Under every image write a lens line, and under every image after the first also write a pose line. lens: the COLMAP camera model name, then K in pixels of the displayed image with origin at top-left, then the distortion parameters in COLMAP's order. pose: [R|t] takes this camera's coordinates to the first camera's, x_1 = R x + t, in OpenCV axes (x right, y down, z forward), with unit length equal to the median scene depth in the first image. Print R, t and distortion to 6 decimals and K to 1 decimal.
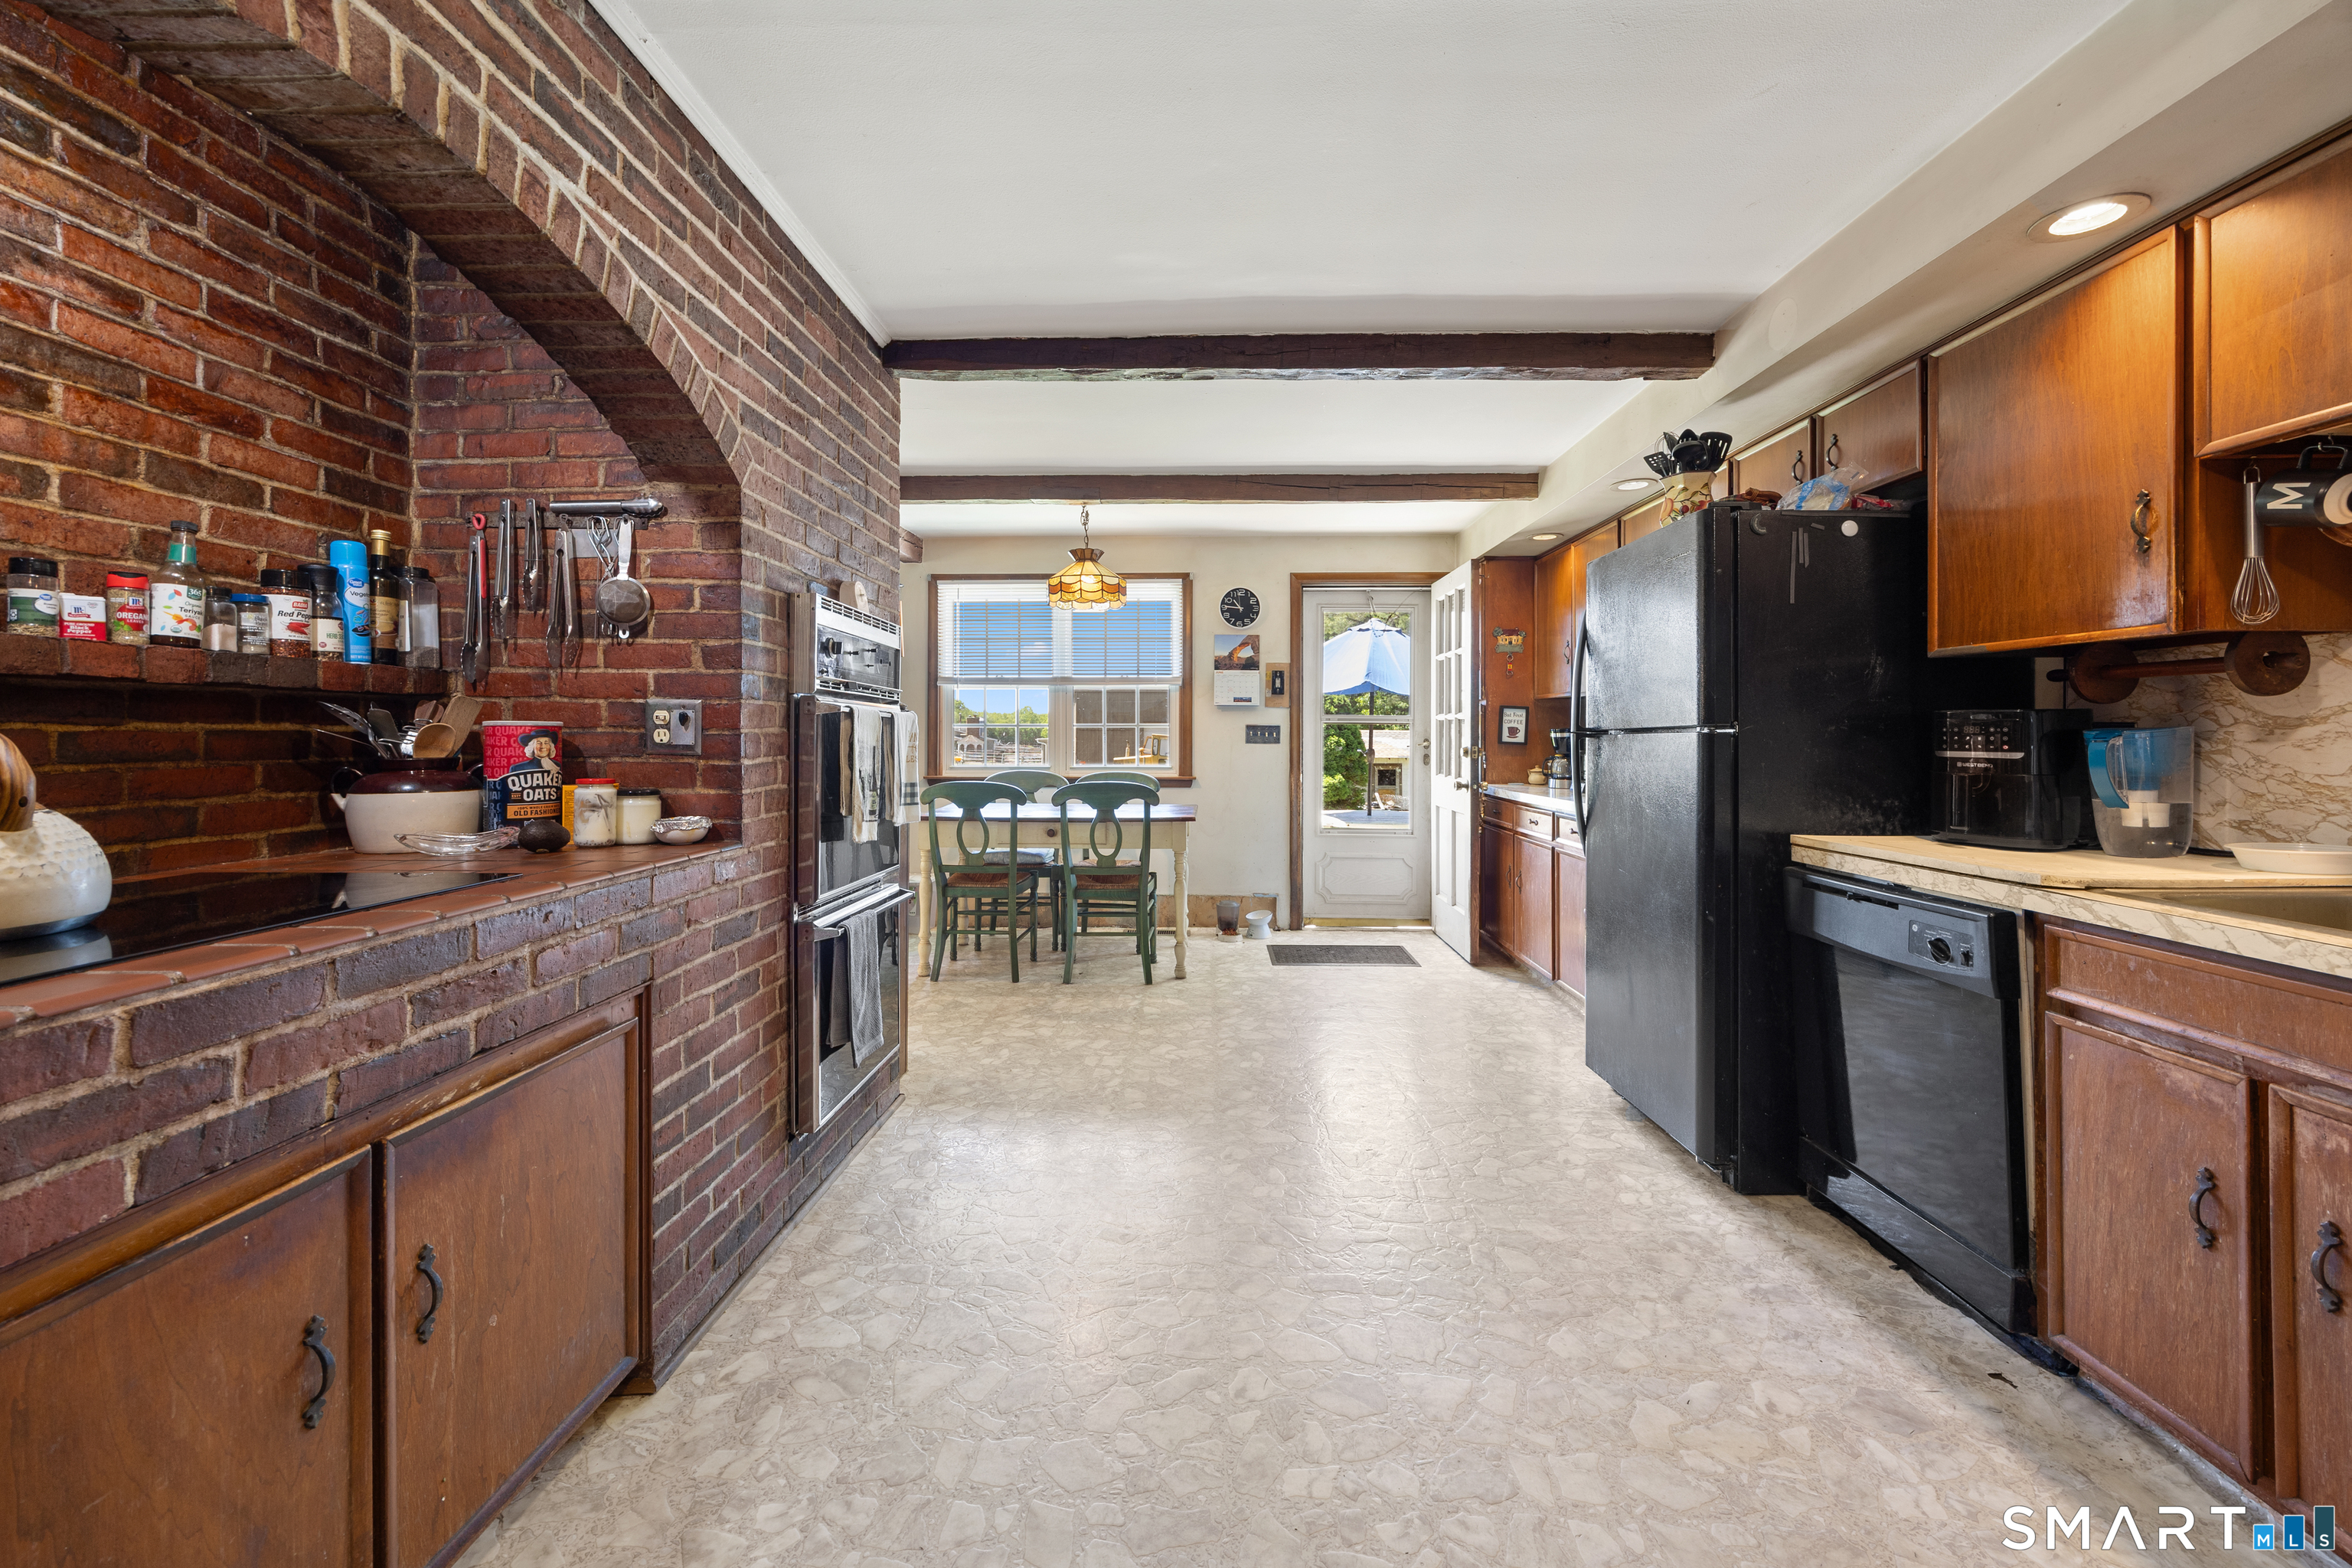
lens RADIAL K [[938.8, 0, 1187.6], [0, 938.8, 719.8], [0, 0, 1]] dist [0.000540, 0.000032]
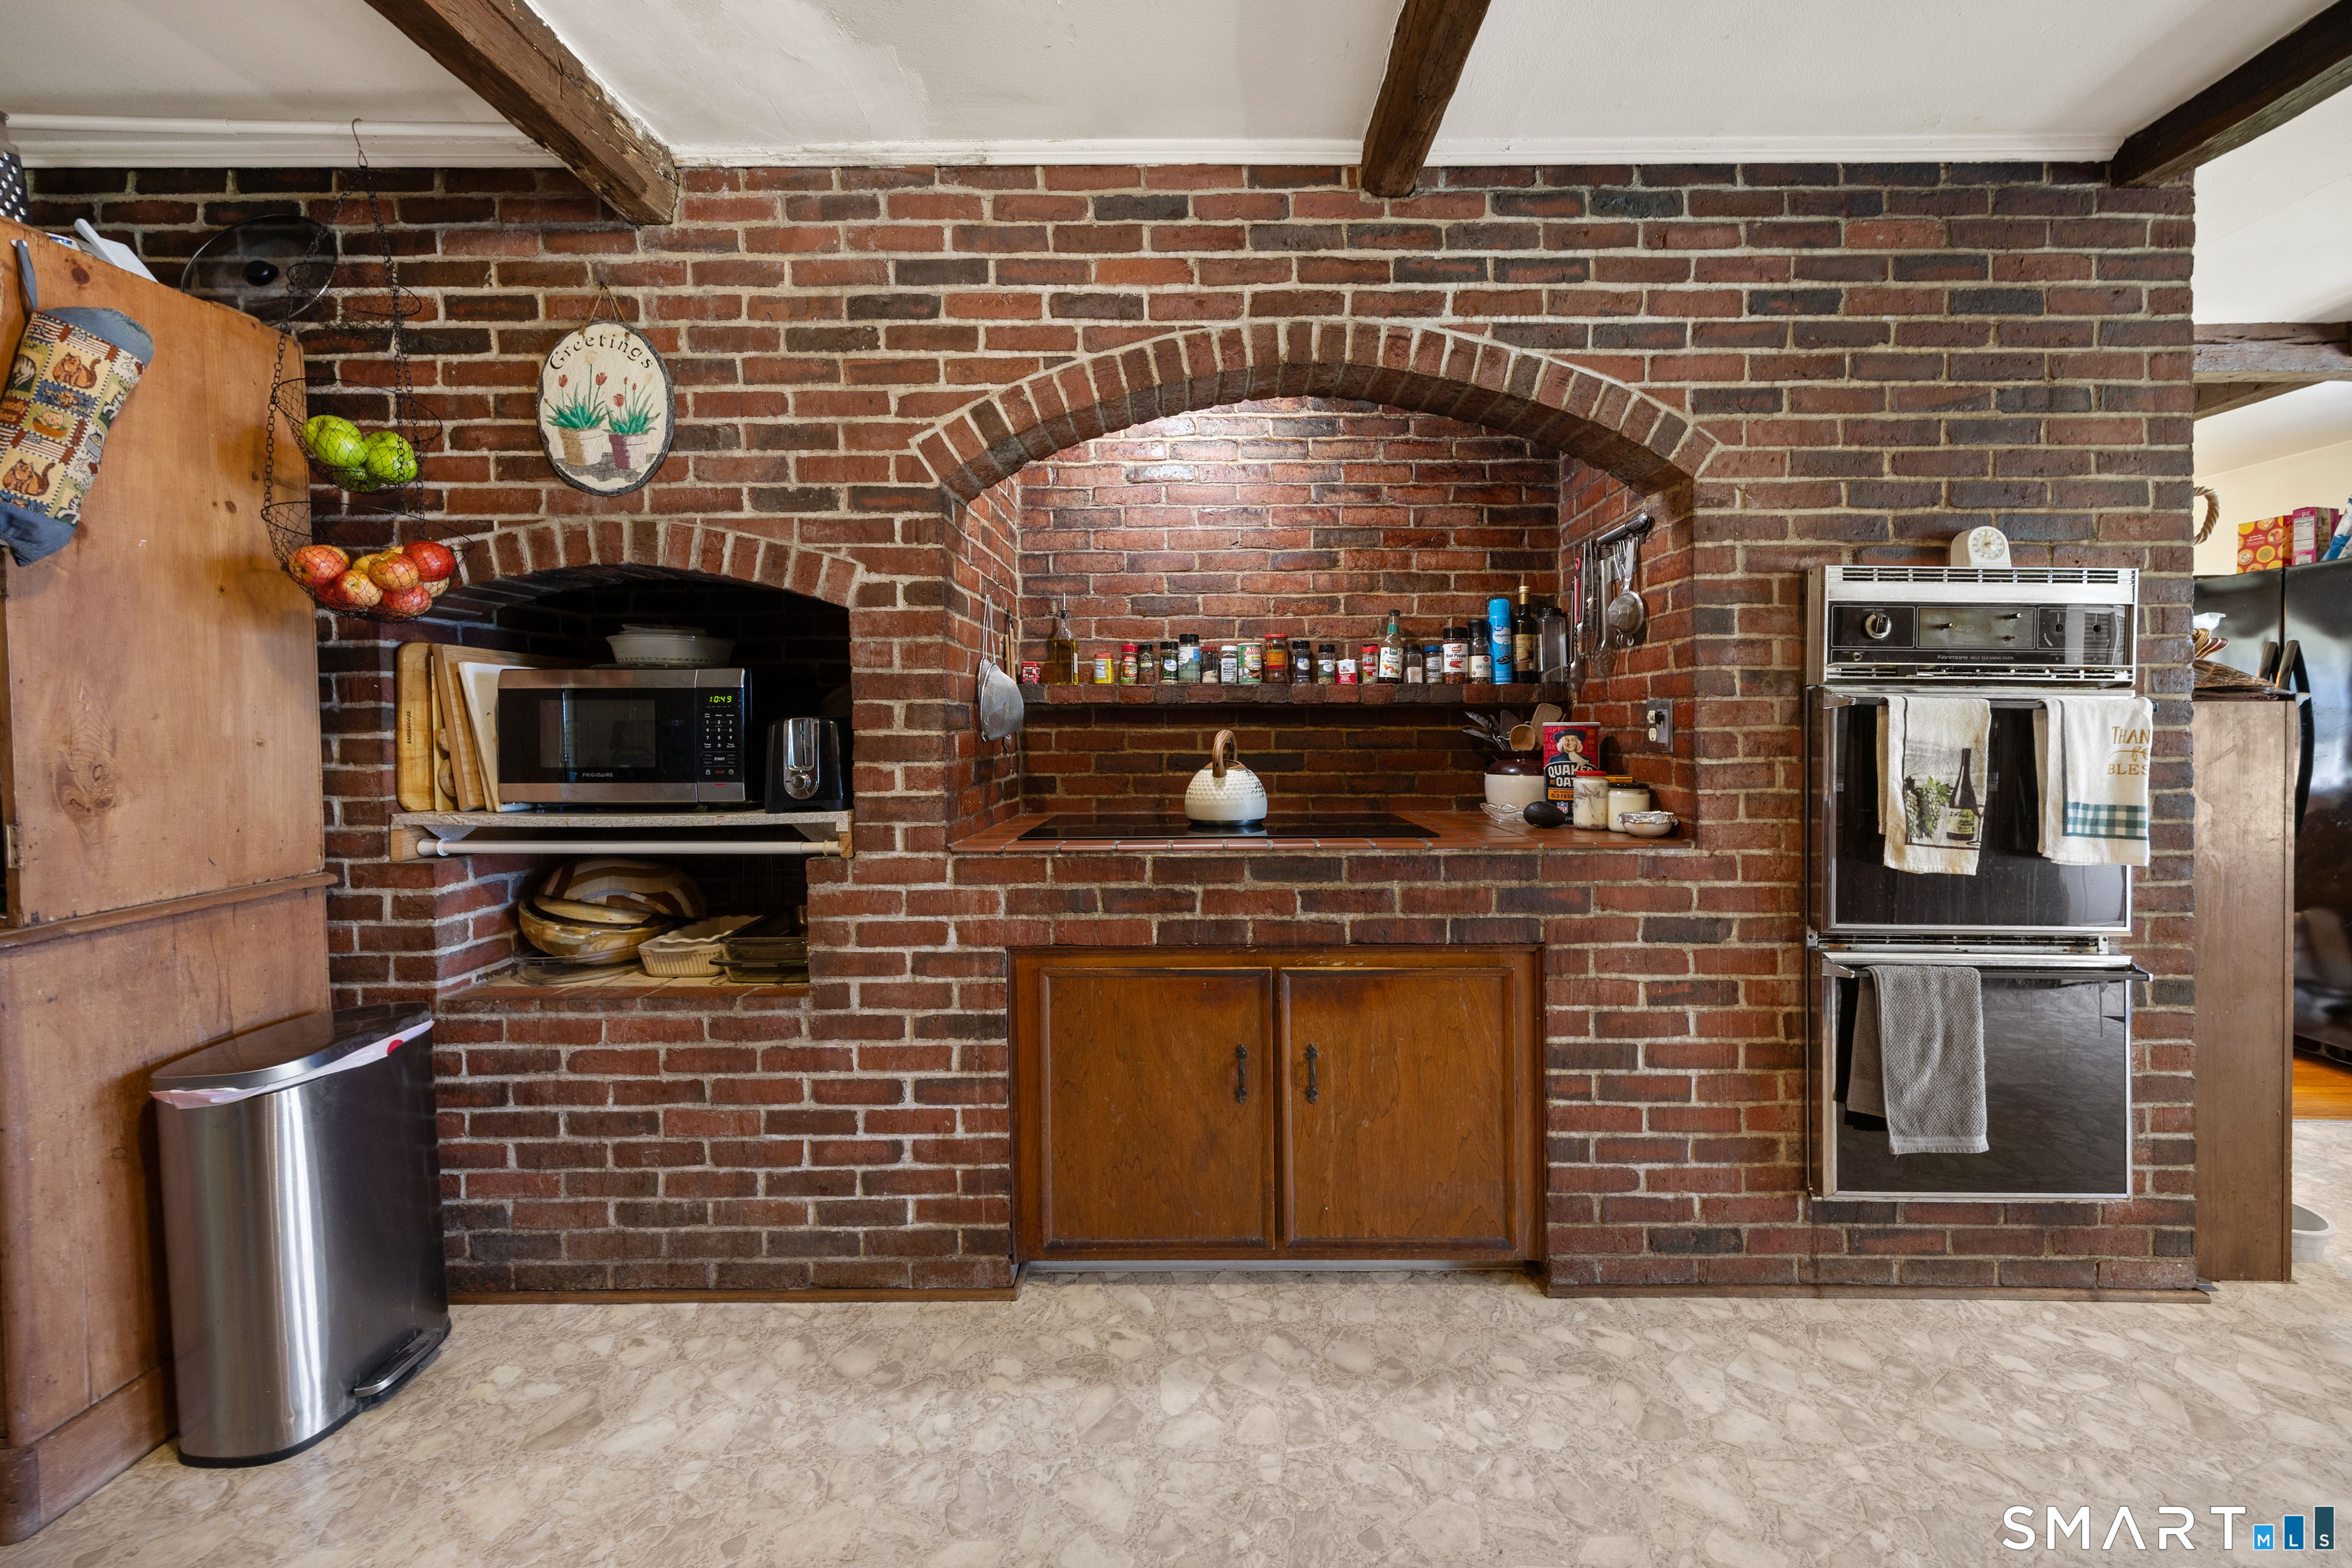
lens RADIAL K [[893.7, 0, 1183.5], [0, 893.7, 738.4], [0, 0, 1]] dist [0.001332, 0.000183]
pose [[0.019444, 0.007508, -0.999783, 0.484452], [0.018869, 0.999791, 0.007875, 0.004135], [0.999633, -0.019018, 0.019298, 0.490922]]
